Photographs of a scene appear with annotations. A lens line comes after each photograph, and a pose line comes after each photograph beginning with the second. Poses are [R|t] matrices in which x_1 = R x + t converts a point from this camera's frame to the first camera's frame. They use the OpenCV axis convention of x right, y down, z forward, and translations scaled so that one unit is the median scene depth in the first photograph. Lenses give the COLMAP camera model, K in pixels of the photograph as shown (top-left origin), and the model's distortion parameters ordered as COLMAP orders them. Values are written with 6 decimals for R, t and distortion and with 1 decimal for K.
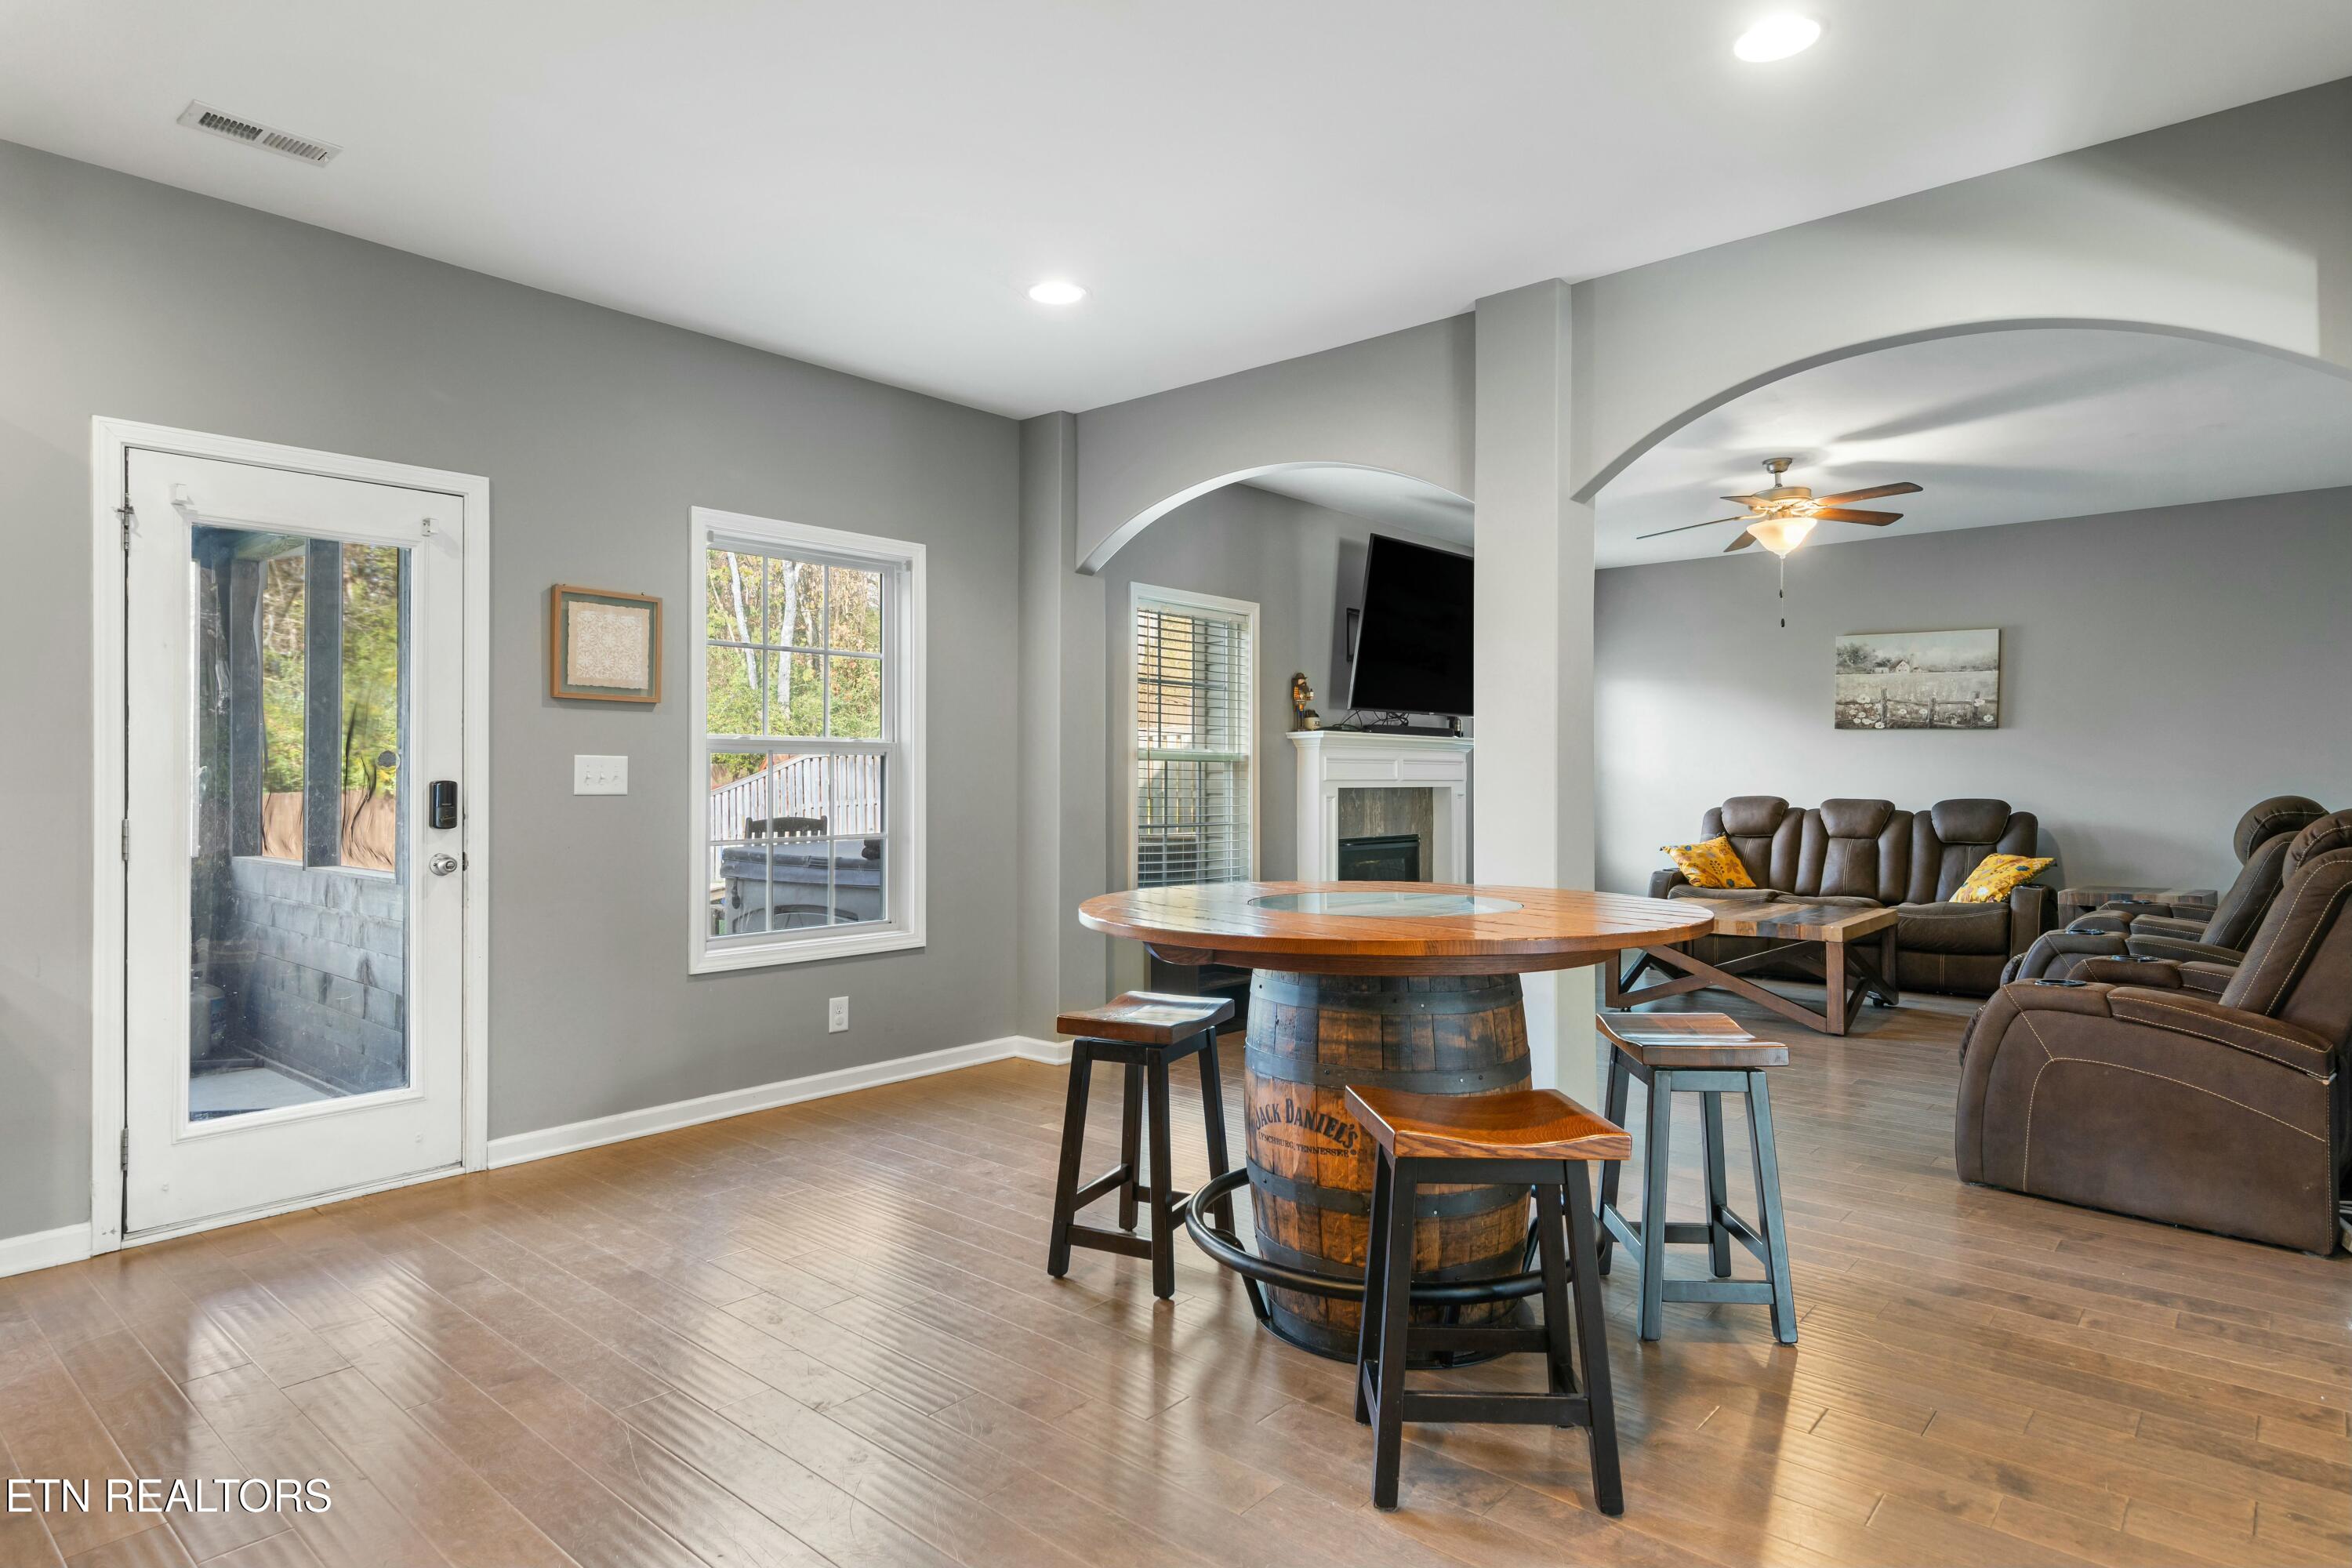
lens RADIAL K [[1286.0, 0, 1165.1], [0, 1286.0, 770.6], [0, 0, 1]] dist [-0.001209, 0.000912]
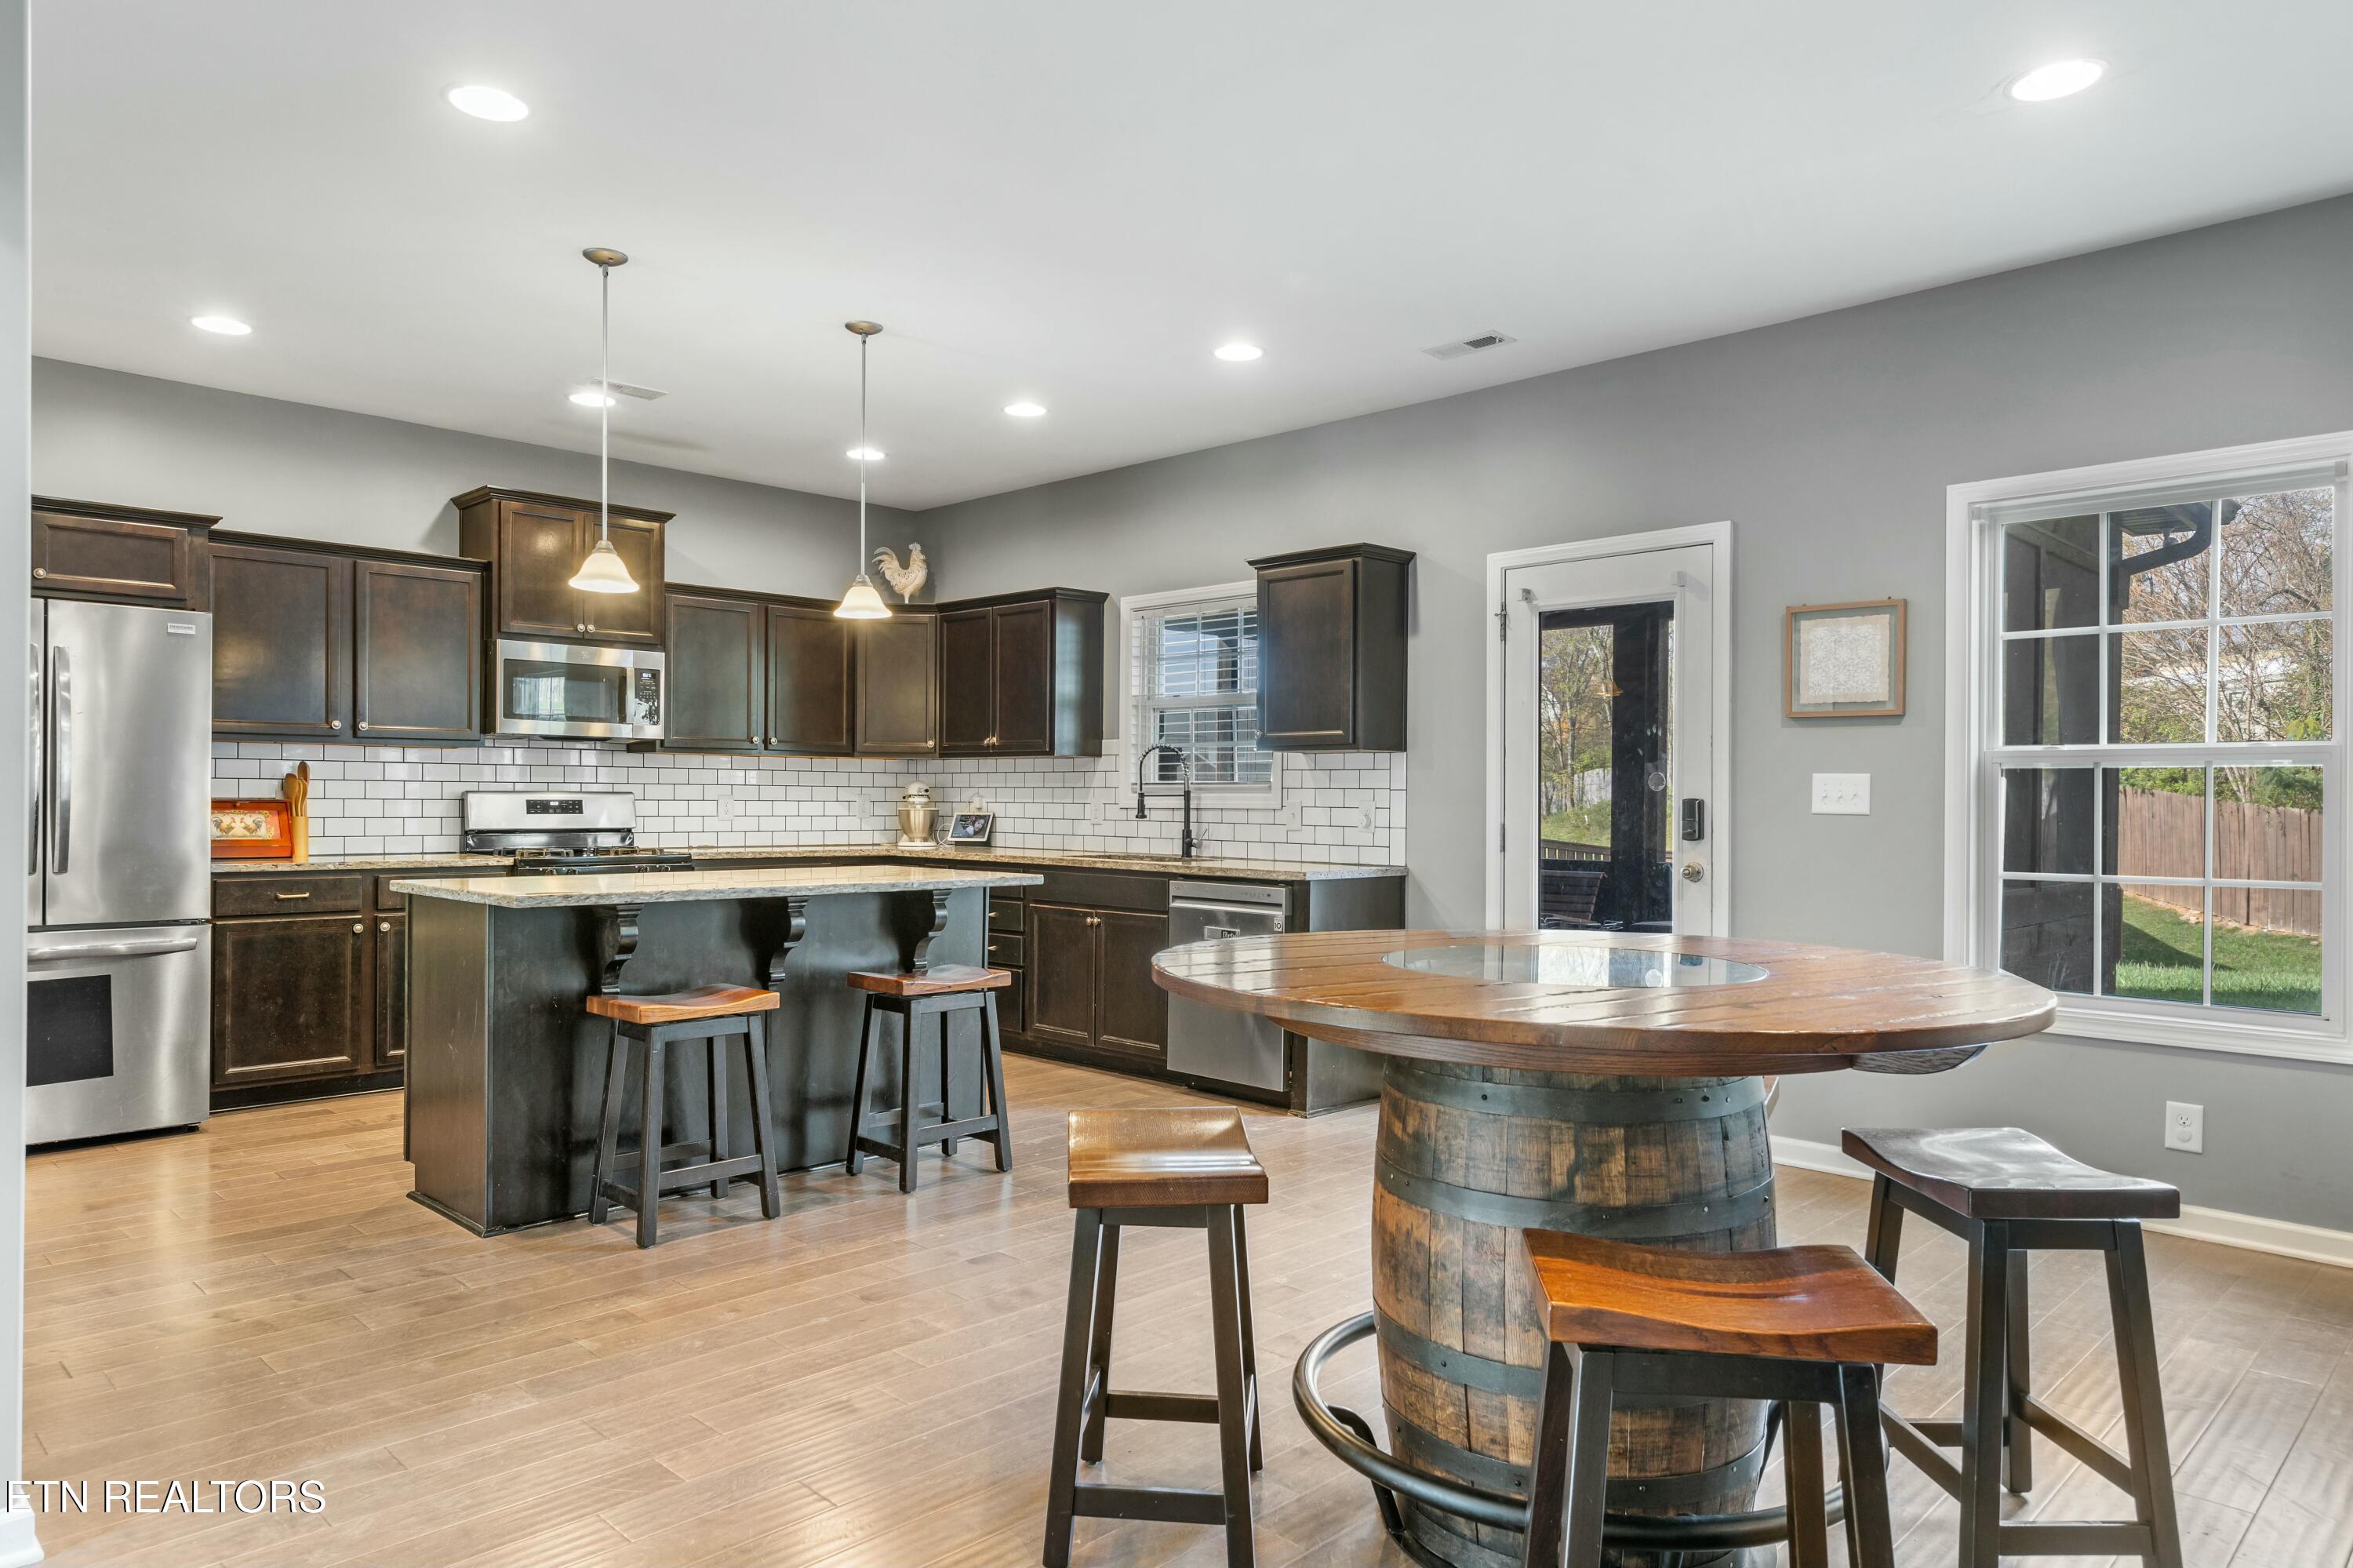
lens RADIAL K [[1503.2, 0, 1183.7], [0, 1503.2, 805.8], [0, 0, 1]] dist [0.006240, -0.000838]
pose [[-0.051072, 0.005337, -0.998681, 0.398138], [-0.001007, 0.999985, 0.005396, 0.003880], [0.998694, 0.001281, -0.051066, 0.310707]]
